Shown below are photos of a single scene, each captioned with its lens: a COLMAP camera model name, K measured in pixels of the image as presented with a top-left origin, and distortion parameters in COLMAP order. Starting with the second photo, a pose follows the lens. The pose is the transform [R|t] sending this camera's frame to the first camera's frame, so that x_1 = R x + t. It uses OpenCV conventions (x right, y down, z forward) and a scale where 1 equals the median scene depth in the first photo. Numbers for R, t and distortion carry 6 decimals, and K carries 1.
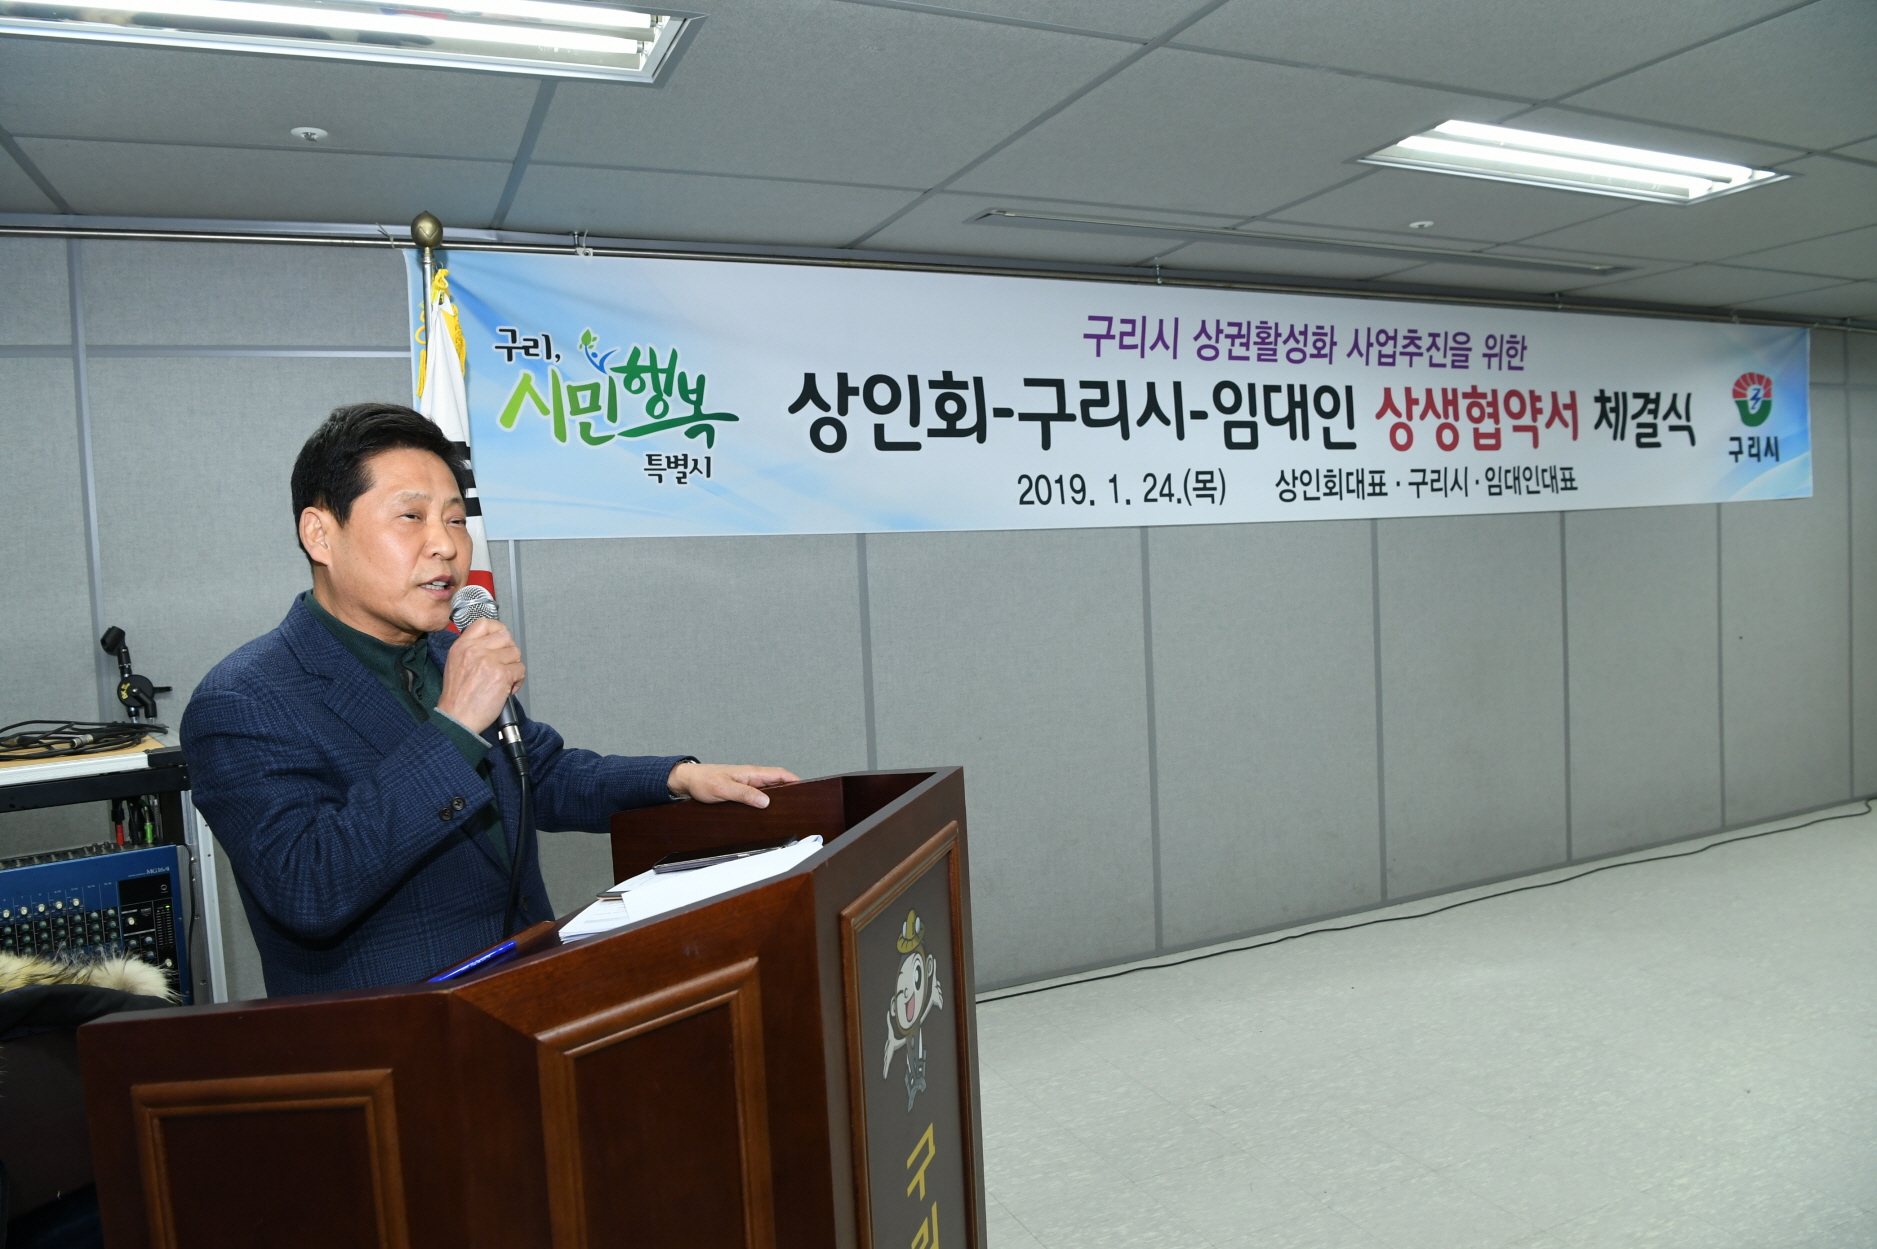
lens RADIAL K [[1284.8, 0, 943.6], [0, 1284.8, 624.2], [0, 0, 1]] dist [-0.077243, 0.016399]
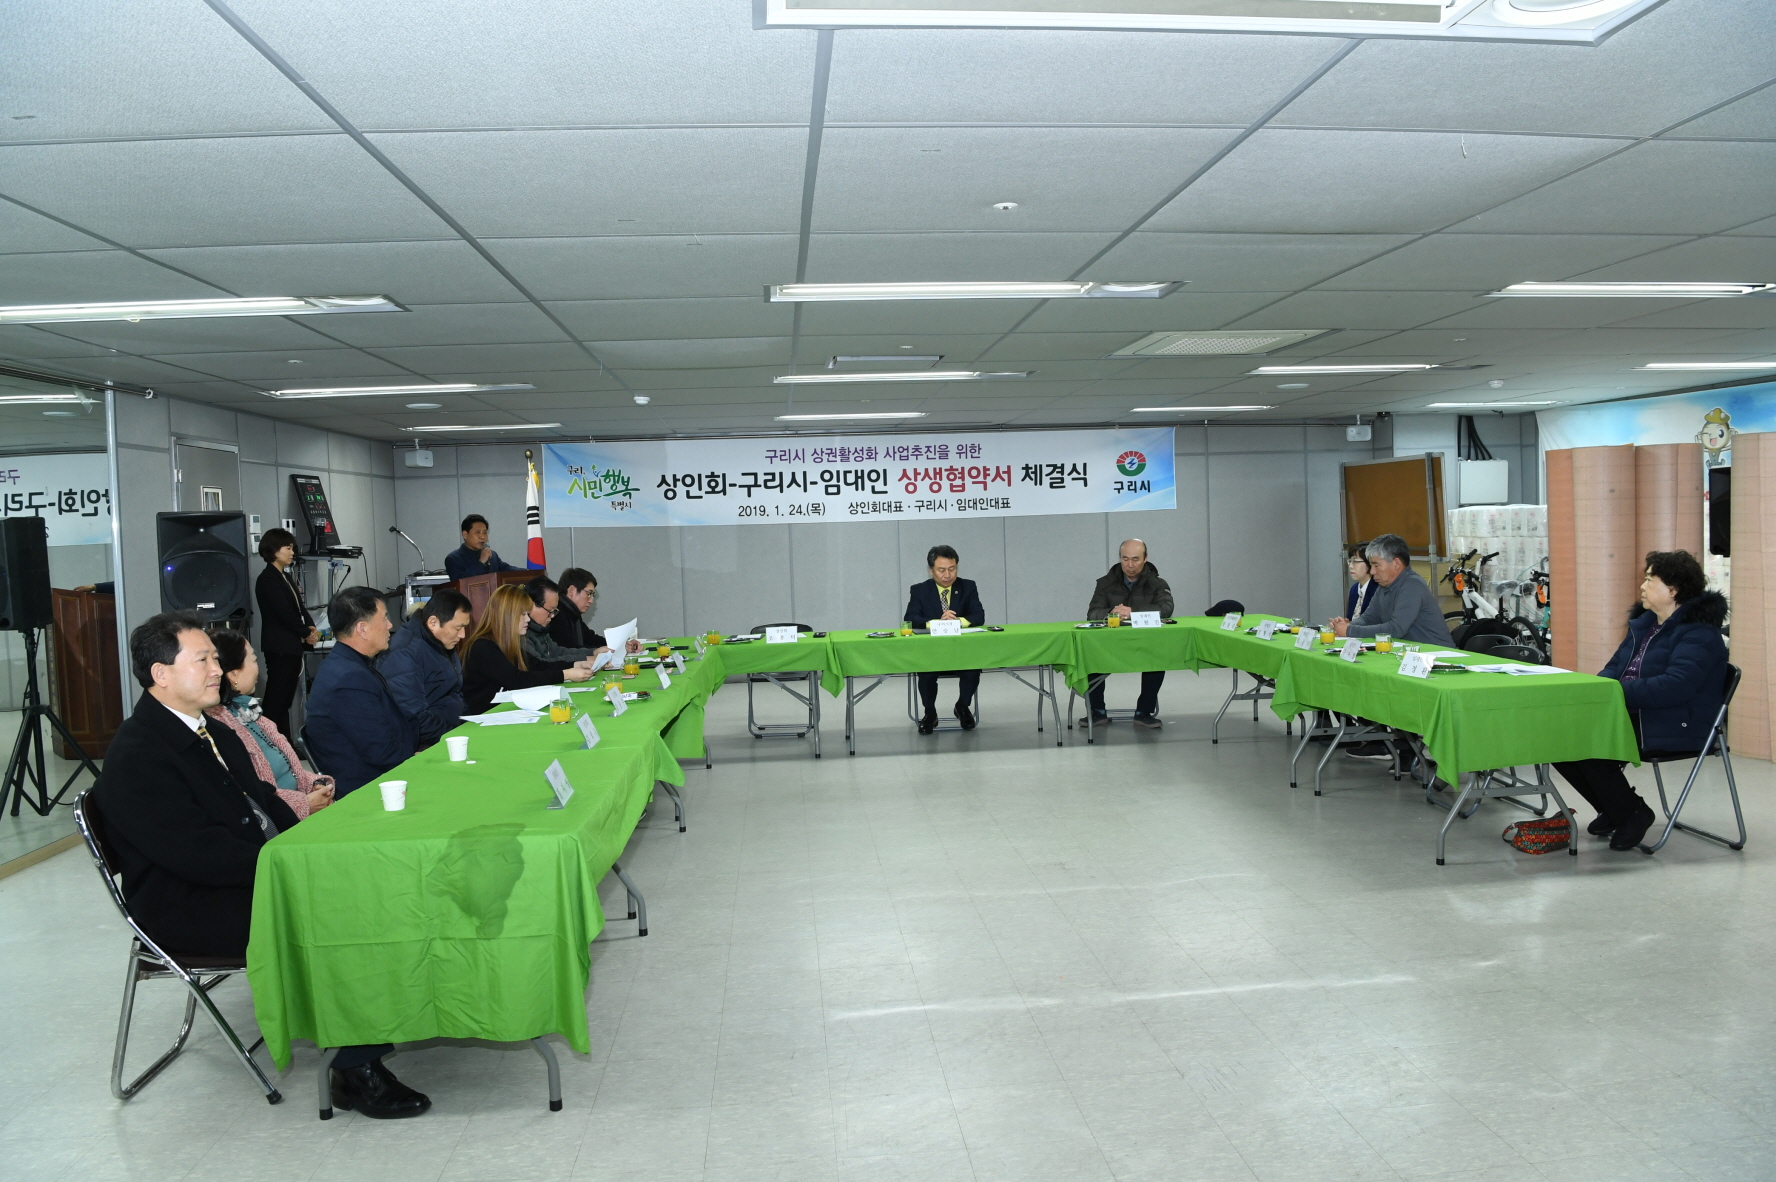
lens RADIAL K [[1215.7, 0, 888.7], [0, 1215.7, 587.3], [0, 0, 1]] dist [-0.077243, 0.016399]
pose [[0.945831, 0.032250, -0.323053, 1.178527], [-0.029475, 0.999475, 0.013482, 0.019703], [0.323319, -0.003230, 0.946285, -1.388611]]
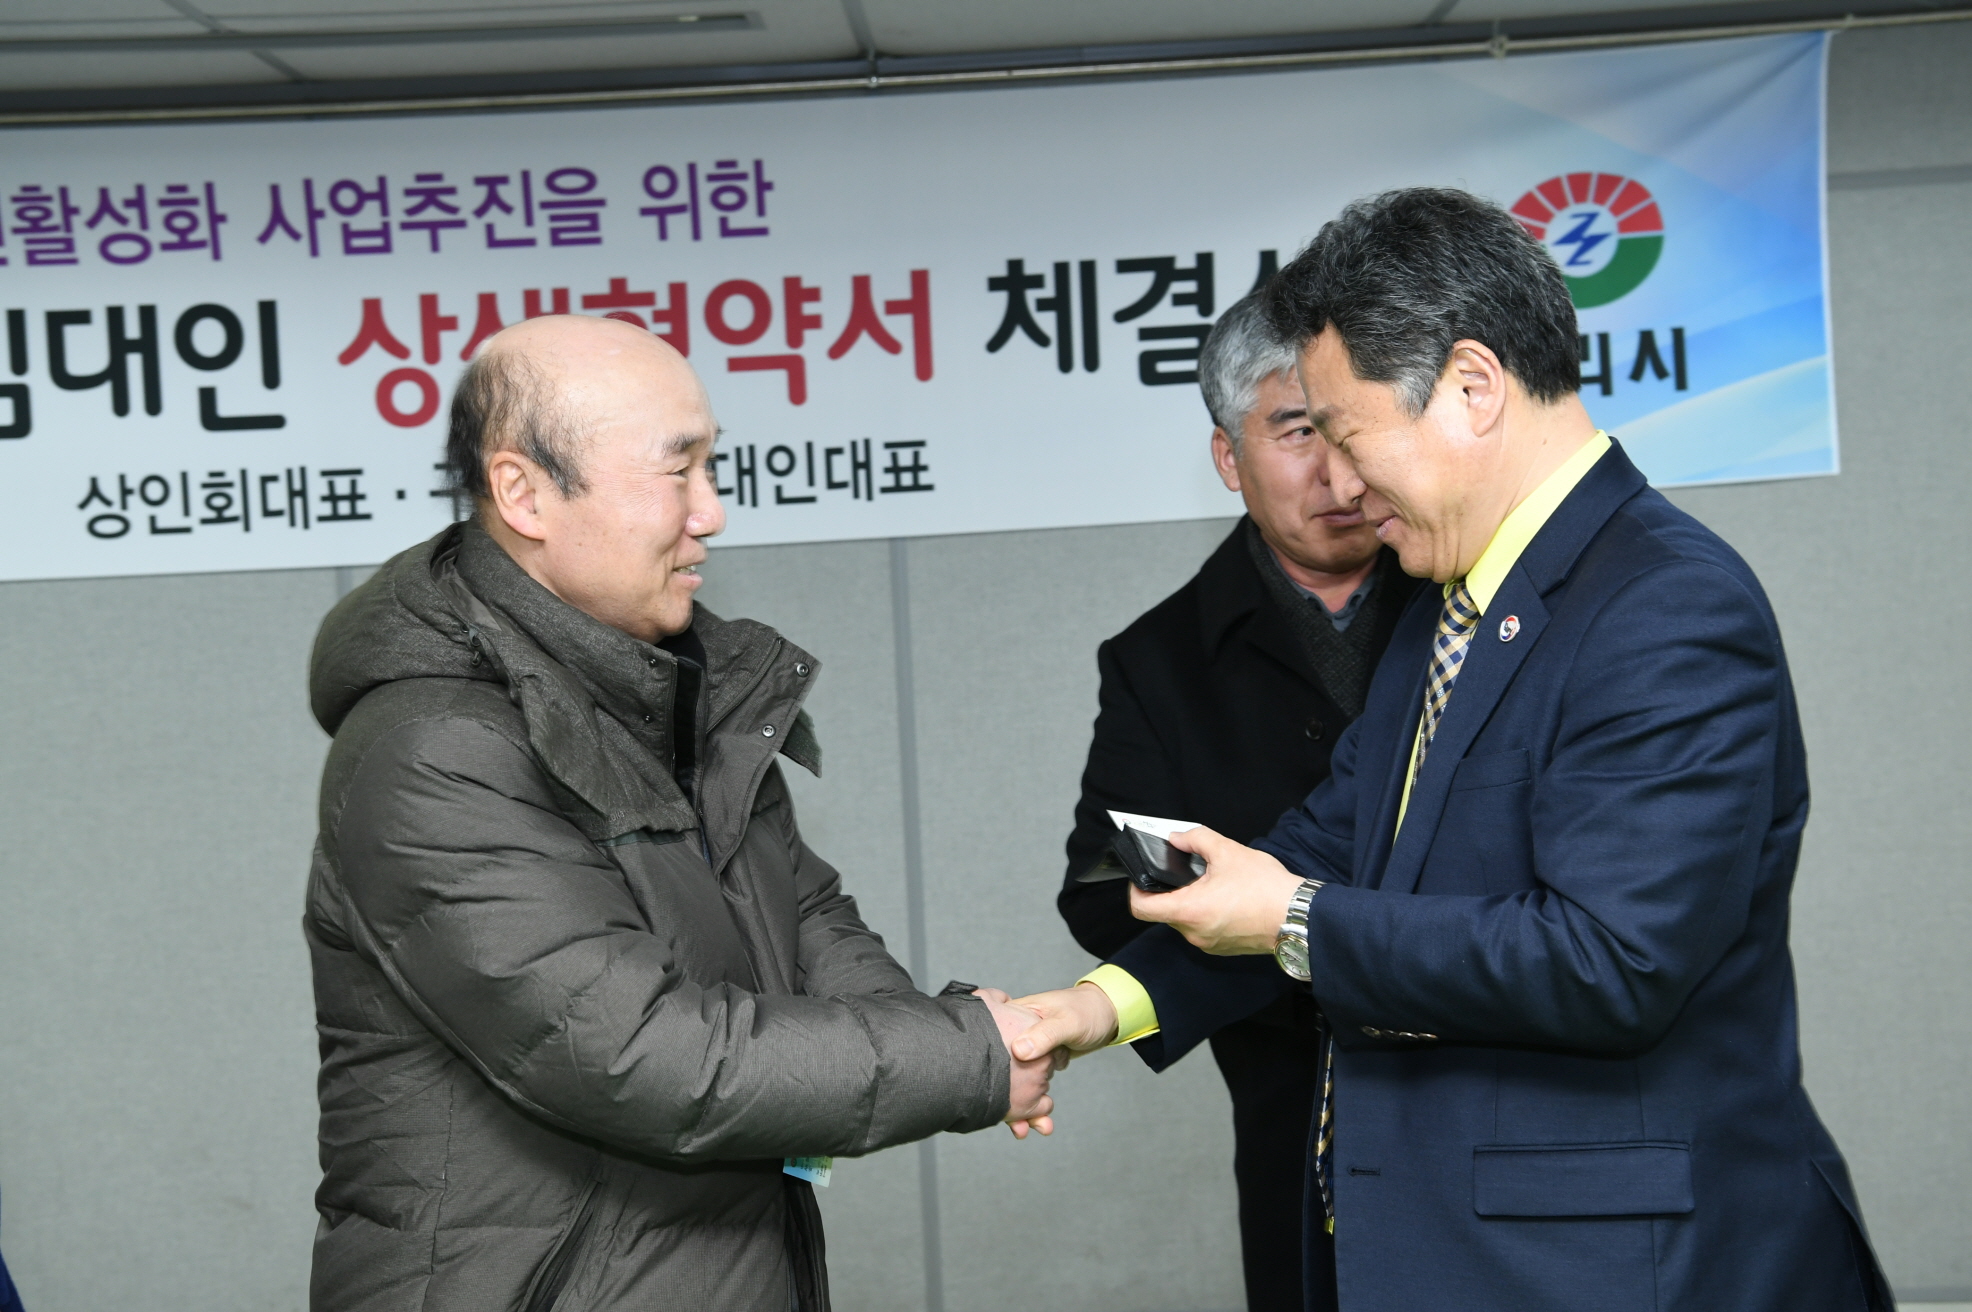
lens RADIAL K [[2793.6, 0, 979.4], [0, 2793.6, 654.2], [0, 0, 1]] dist [0.182297, 0.000000]
pose [[0.908552, 0.013501, -0.417553, 1.079878], [-0.015158, 0.999885, -0.000652, -0.055112], [0.417496, 0.006922, 0.908653, 0.115481]]
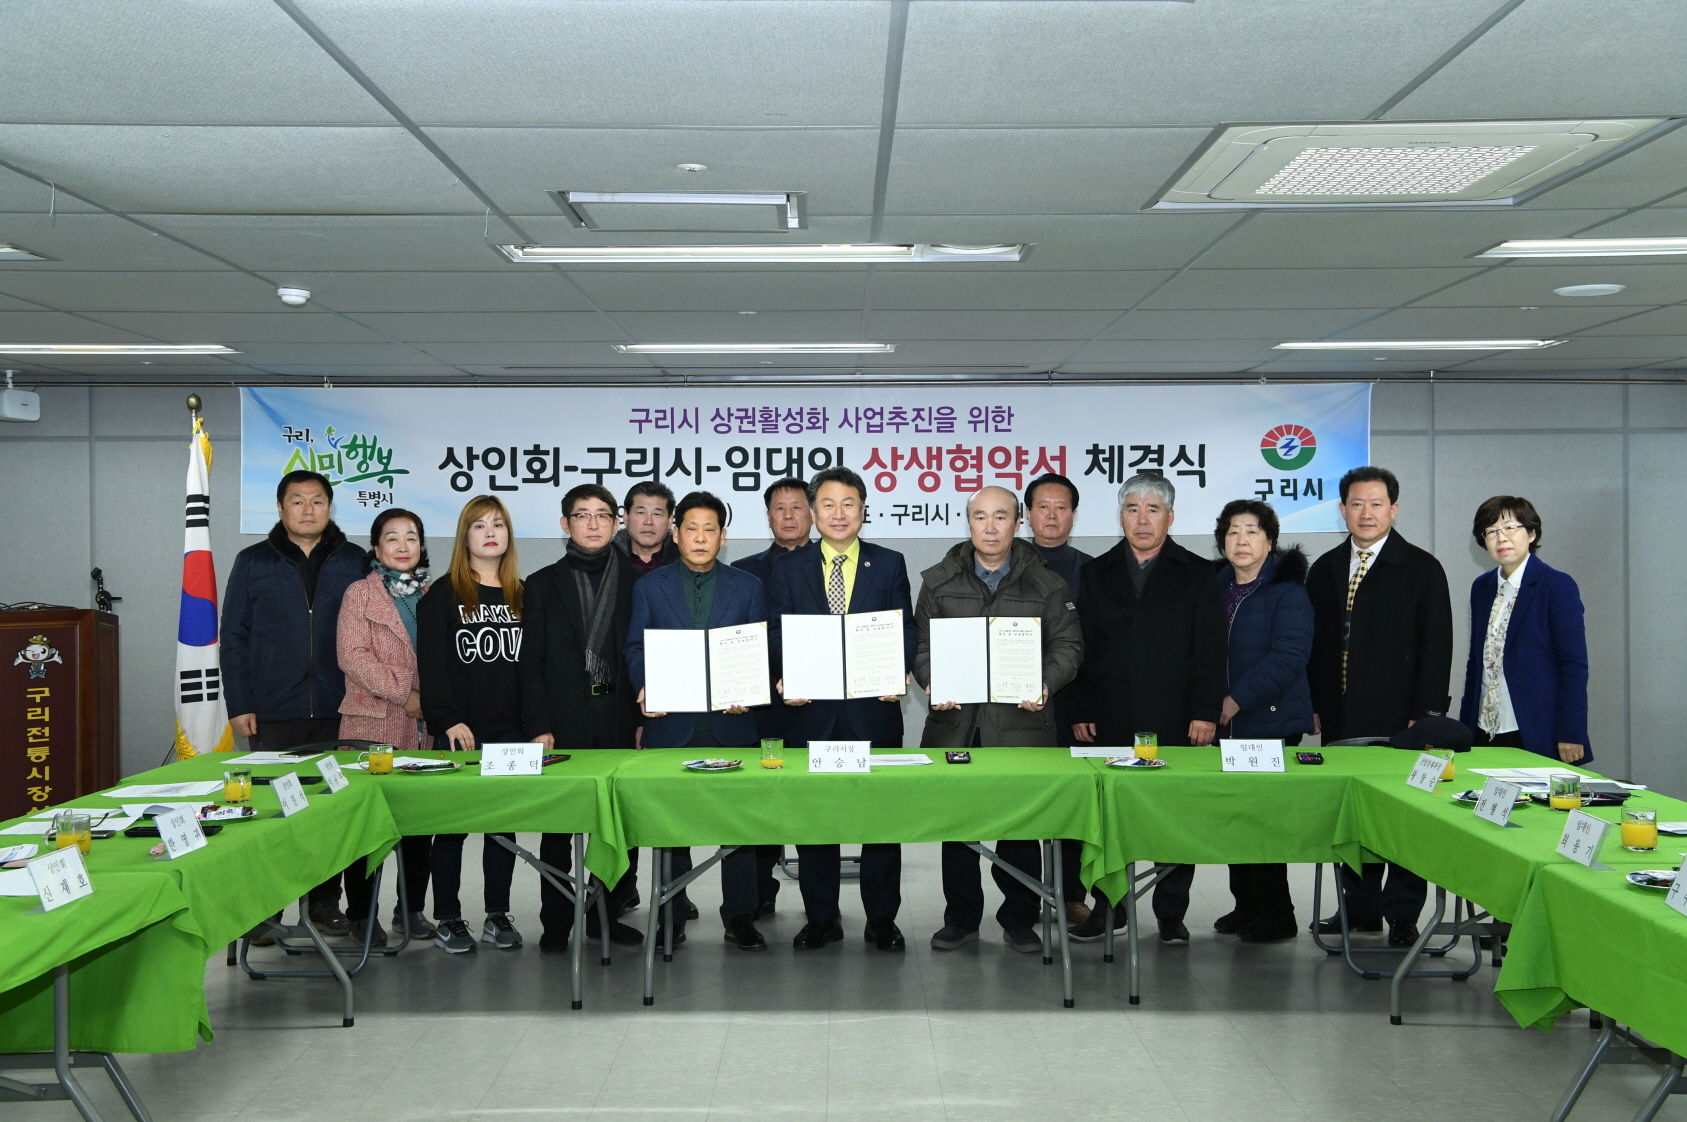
lens RADIAL K [[1778.0, 0, 845.4], [0, 1778.0, 560.3], [0, 0, 1]] dist [0.043408, 0.000000]
pose [[0.912577, 0.045837, -0.406328, 1.208338], [-0.060591, 0.997886, -0.023512, -0.011019], [0.404391, 0.046077, 0.913425, -0.891507]]
